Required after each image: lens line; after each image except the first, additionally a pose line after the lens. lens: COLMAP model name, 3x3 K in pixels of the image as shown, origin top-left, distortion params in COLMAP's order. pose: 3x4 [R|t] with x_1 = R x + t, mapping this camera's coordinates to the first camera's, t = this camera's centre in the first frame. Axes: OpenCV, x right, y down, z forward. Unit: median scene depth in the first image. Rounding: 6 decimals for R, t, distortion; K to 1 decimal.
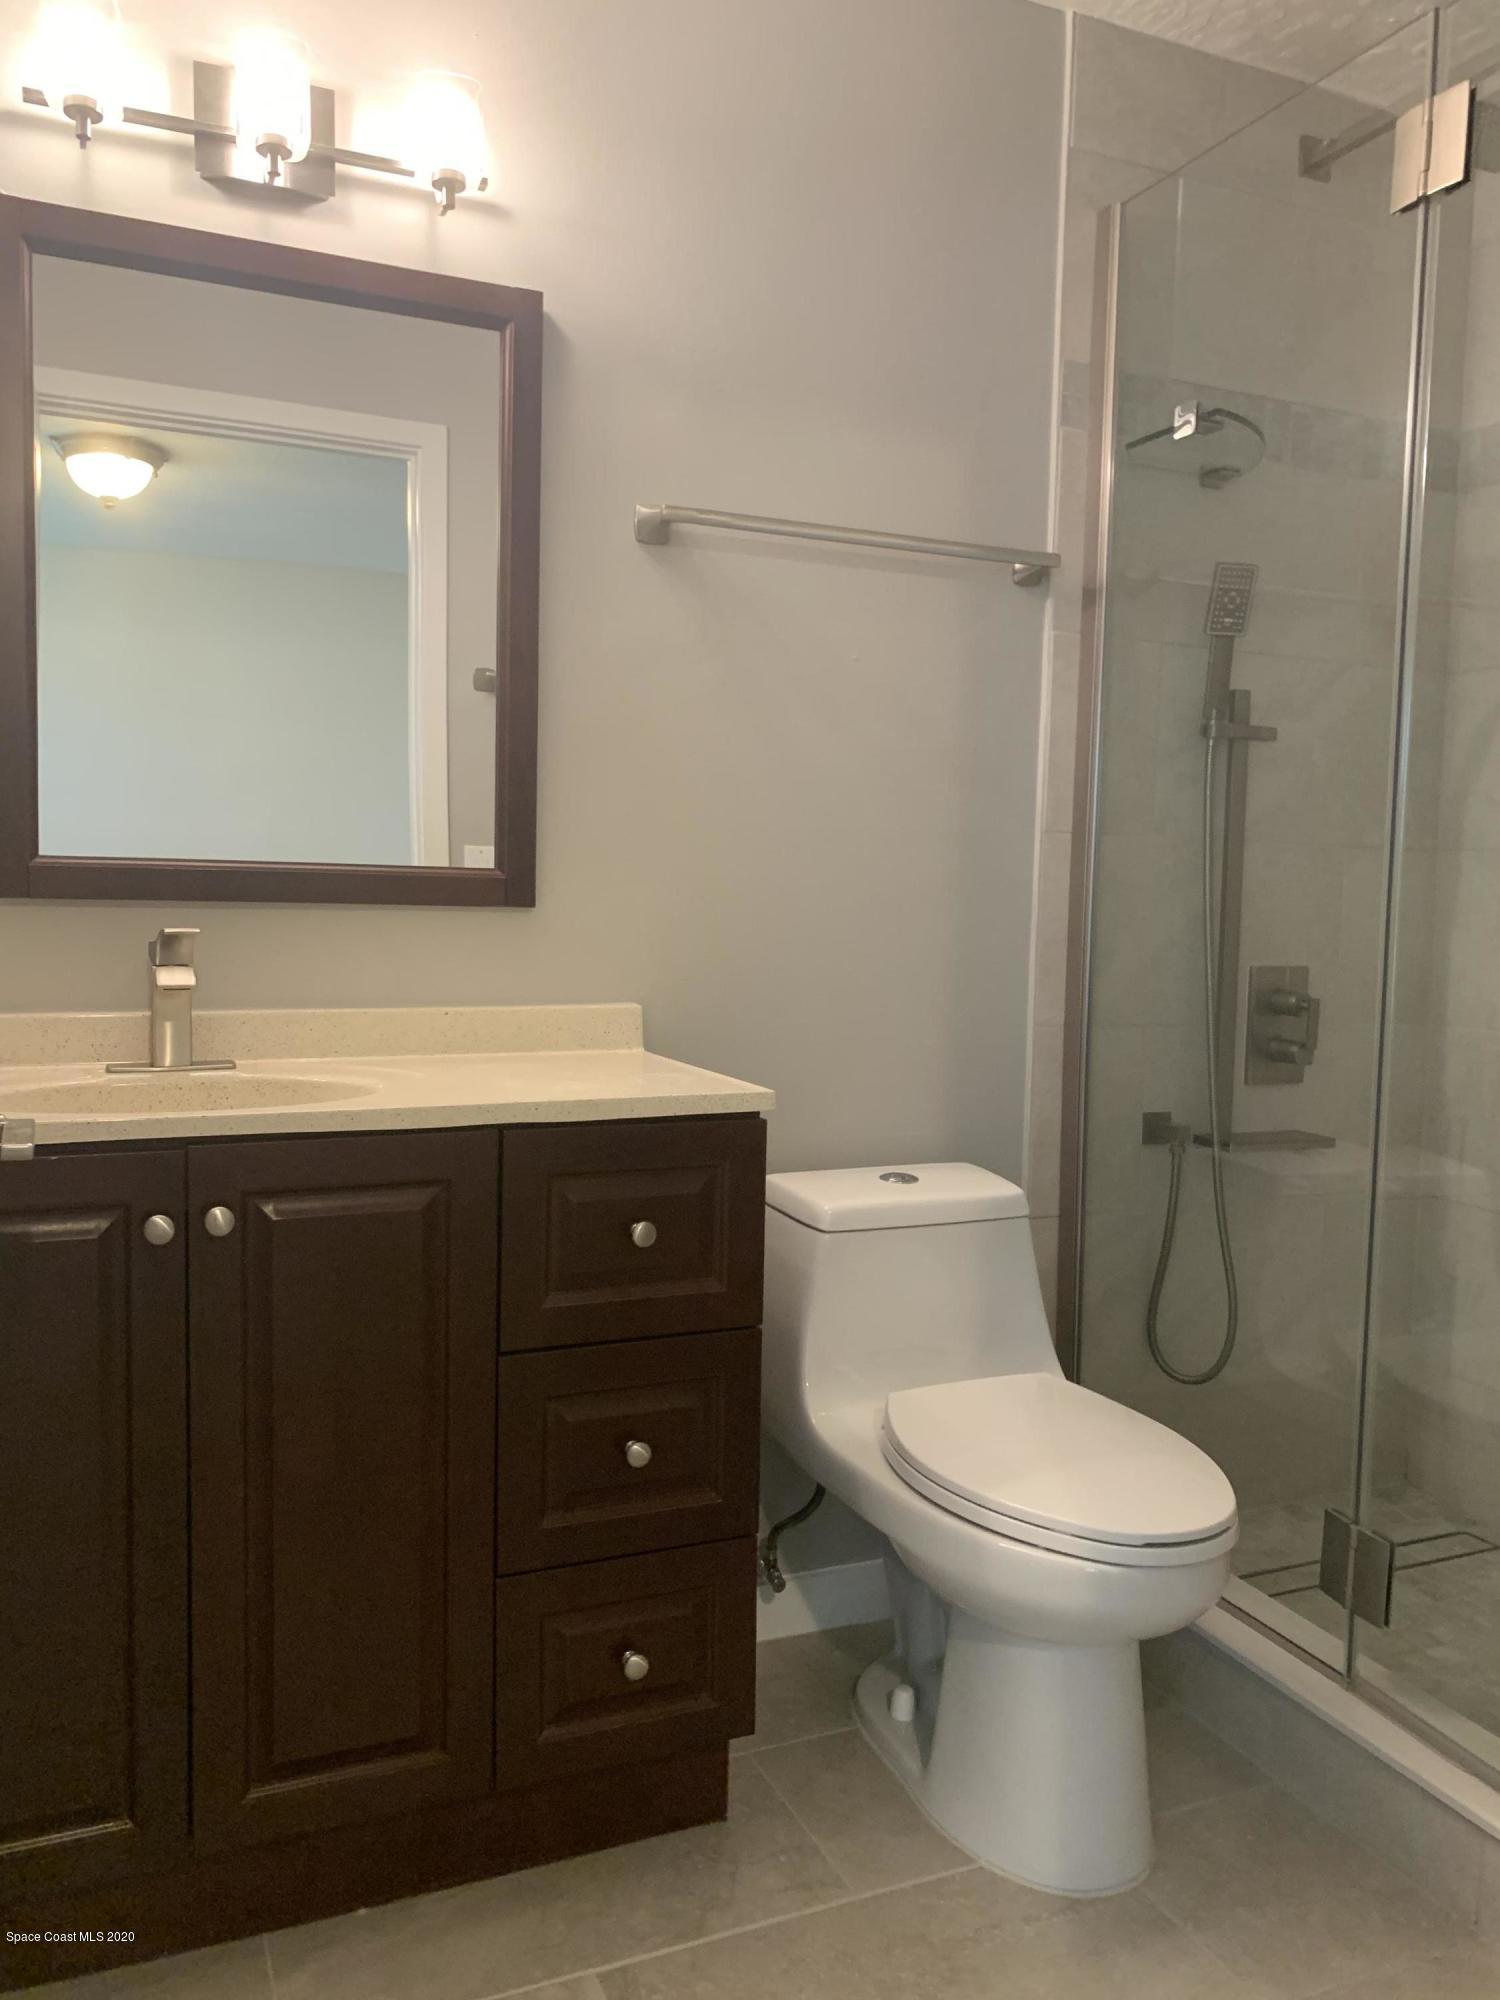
lens RADIAL K [[1535.2, 0, 779.3], [0, 1535.2, 1006.6], [0, 0, 1]] dist [0.004035, -0.007190]
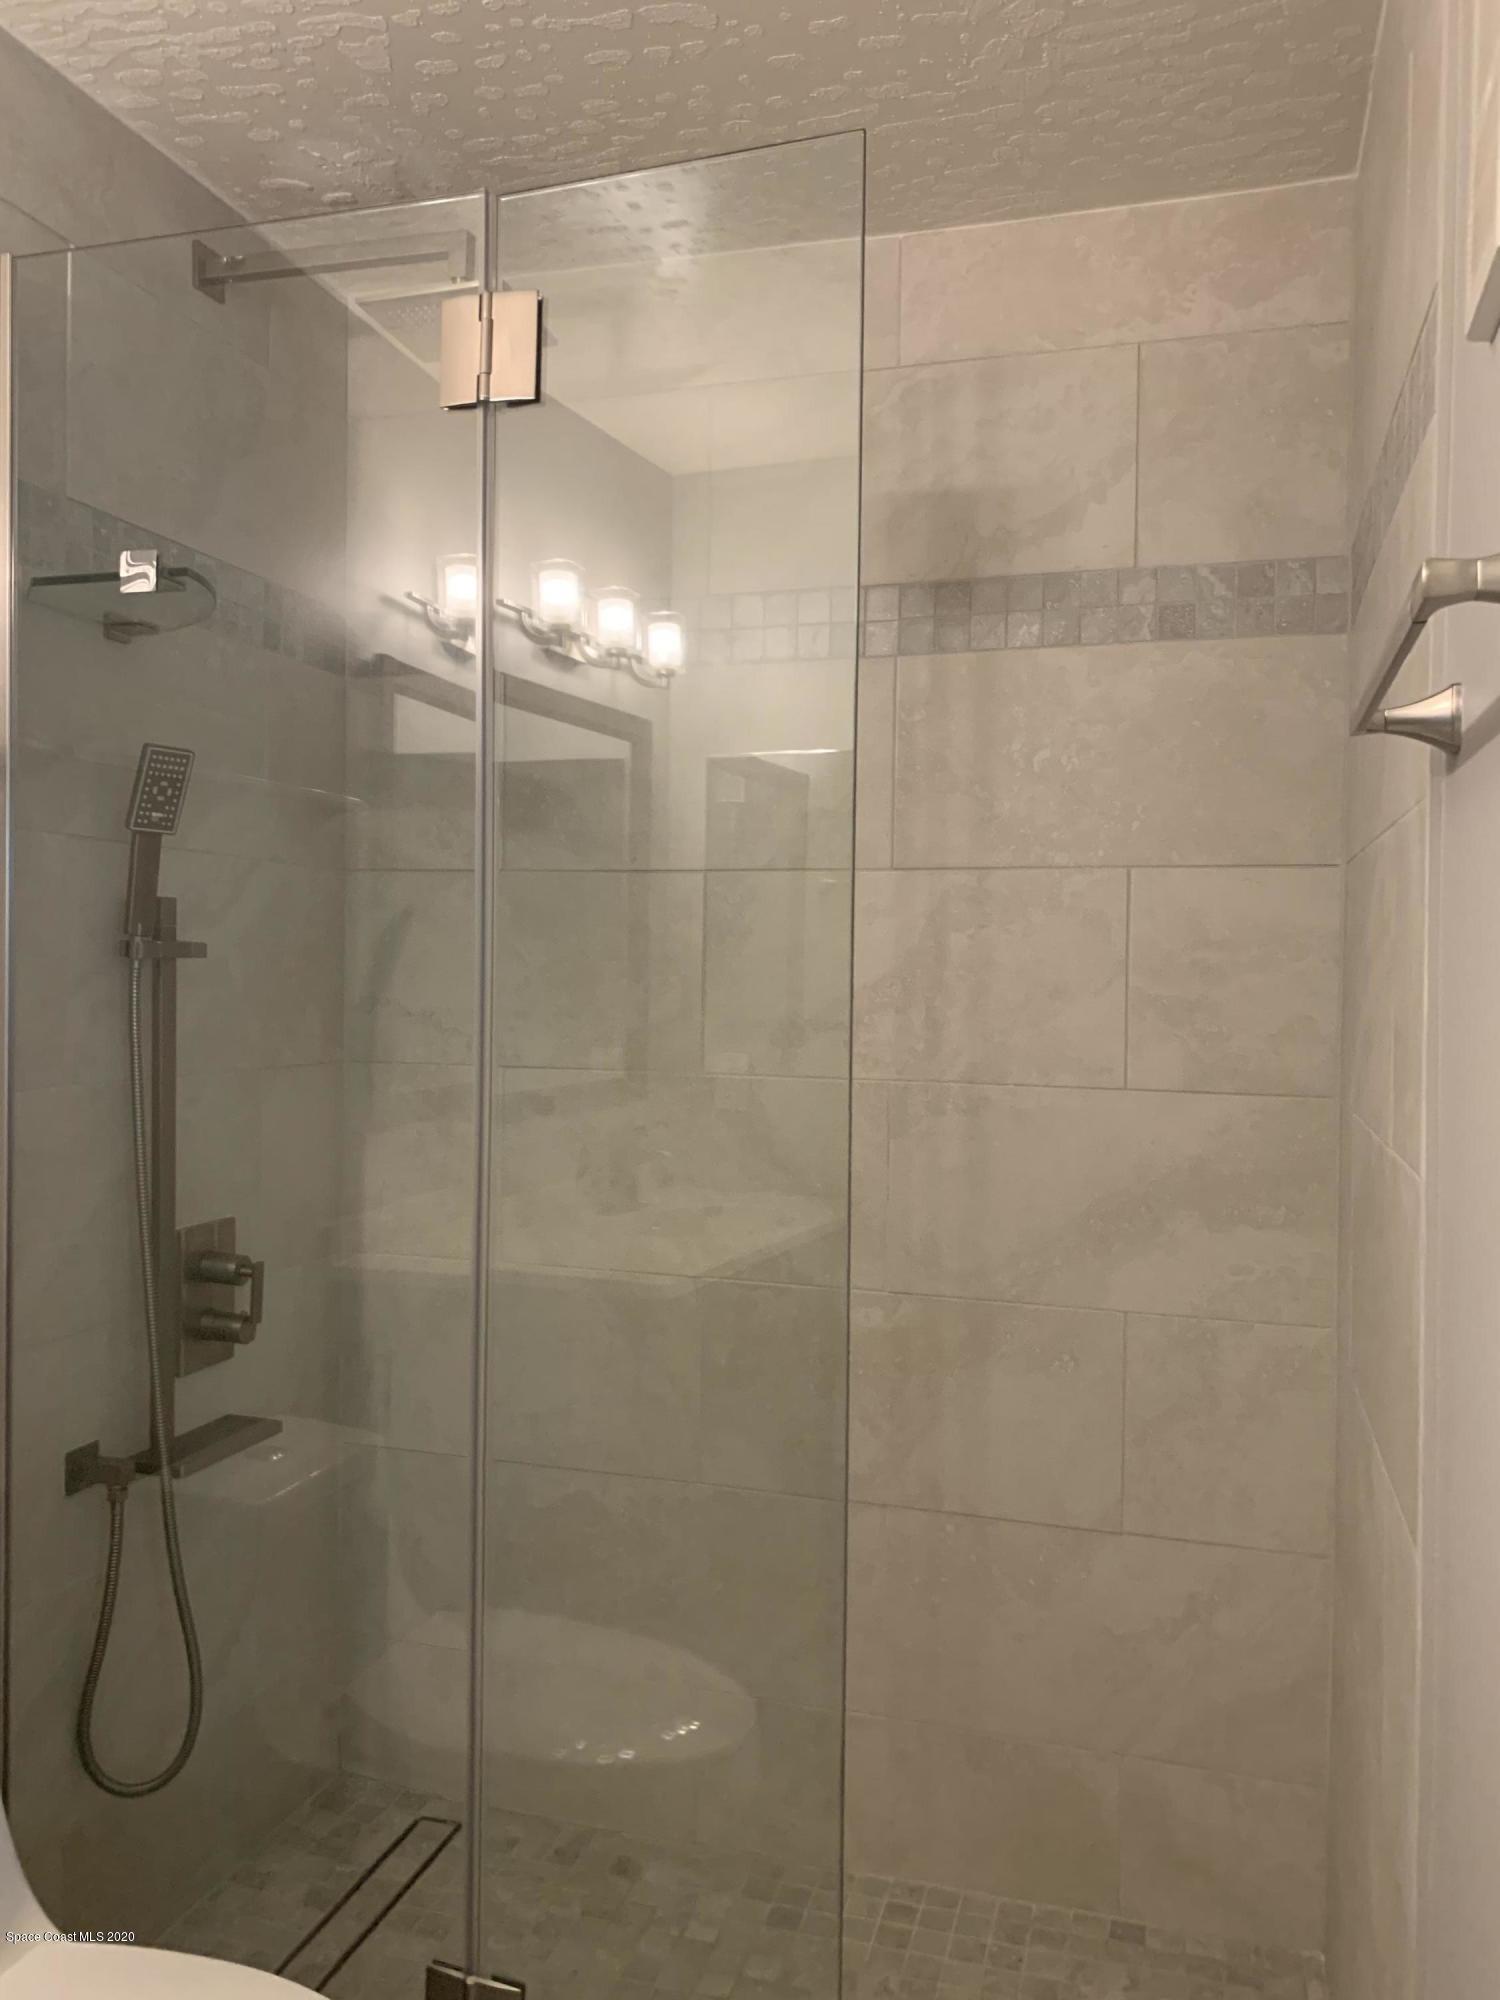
lens RADIAL K [[1521.1, 0, 731.2], [0, 1521.1, 990.0], [0, 0, 1]] dist [0.002919, 0.006191]
pose [[0.666294, -0.022355, 0.745354, -0.108206], [0.057500, 0.998115, -0.021465, -0.136878], [-0.743469, 0.057160, 0.666323, 0.277325]]
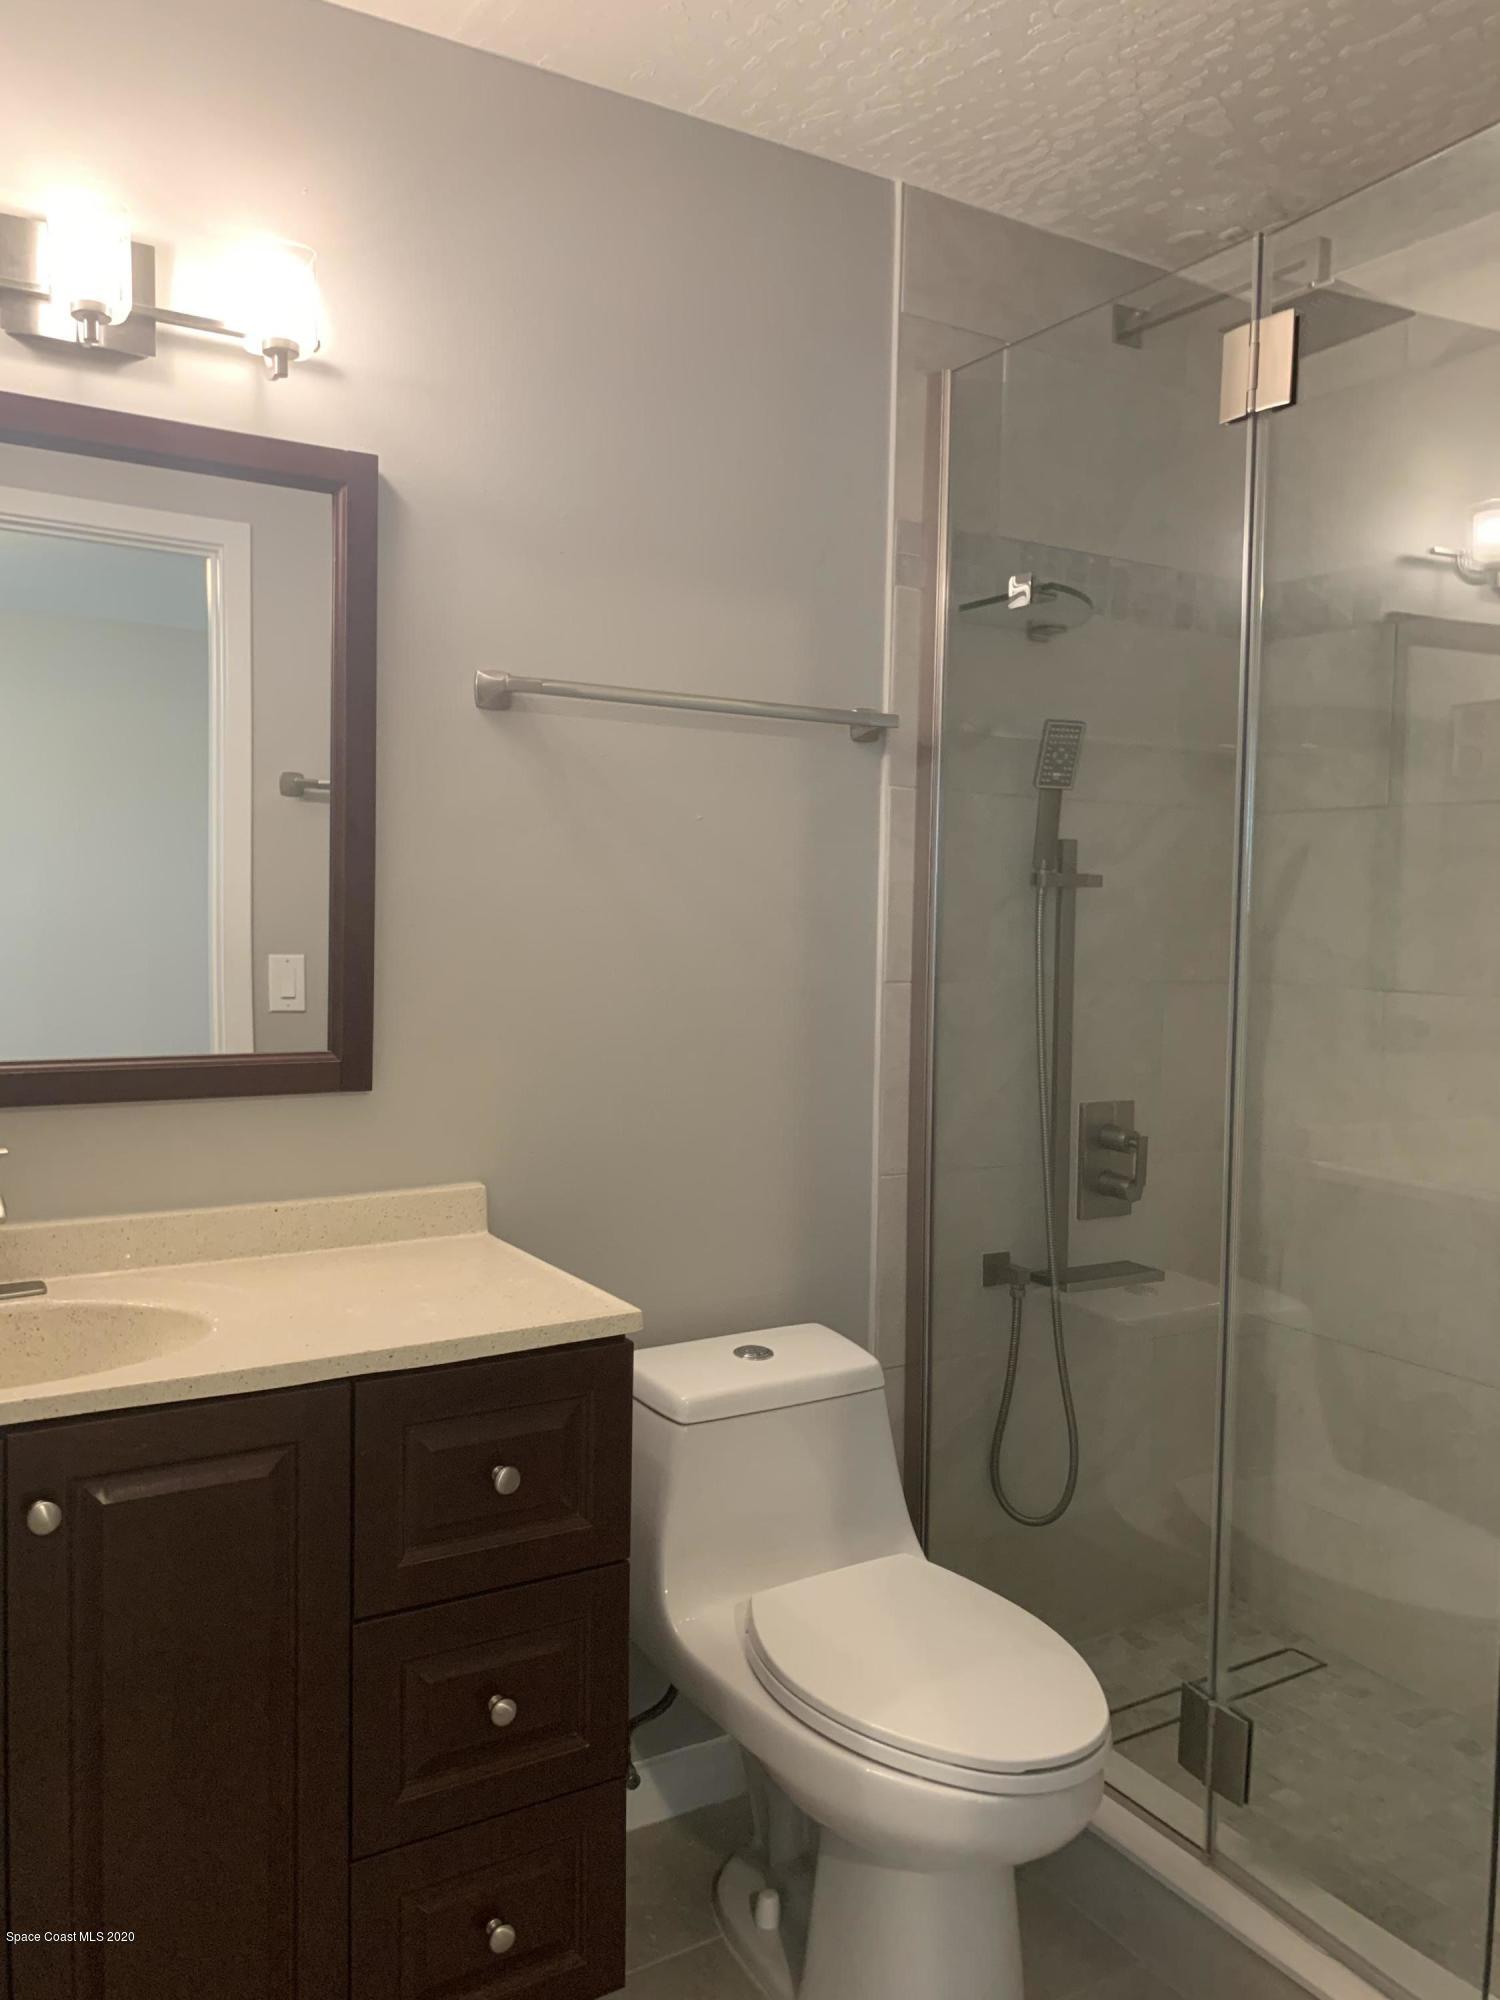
lens RADIAL K [[1521.9, 0, 776.8], [0, 1521.9, 984.5], [0, 0, 1]] dist [0.028367, -0.036715]
pose [[0.990798, -0.009701, 0.135001, -0.034585], [0.013530, 0.999531, -0.027475, -0.092819], [-0.134671, 0.029049, 0.990465, 0.022537]]
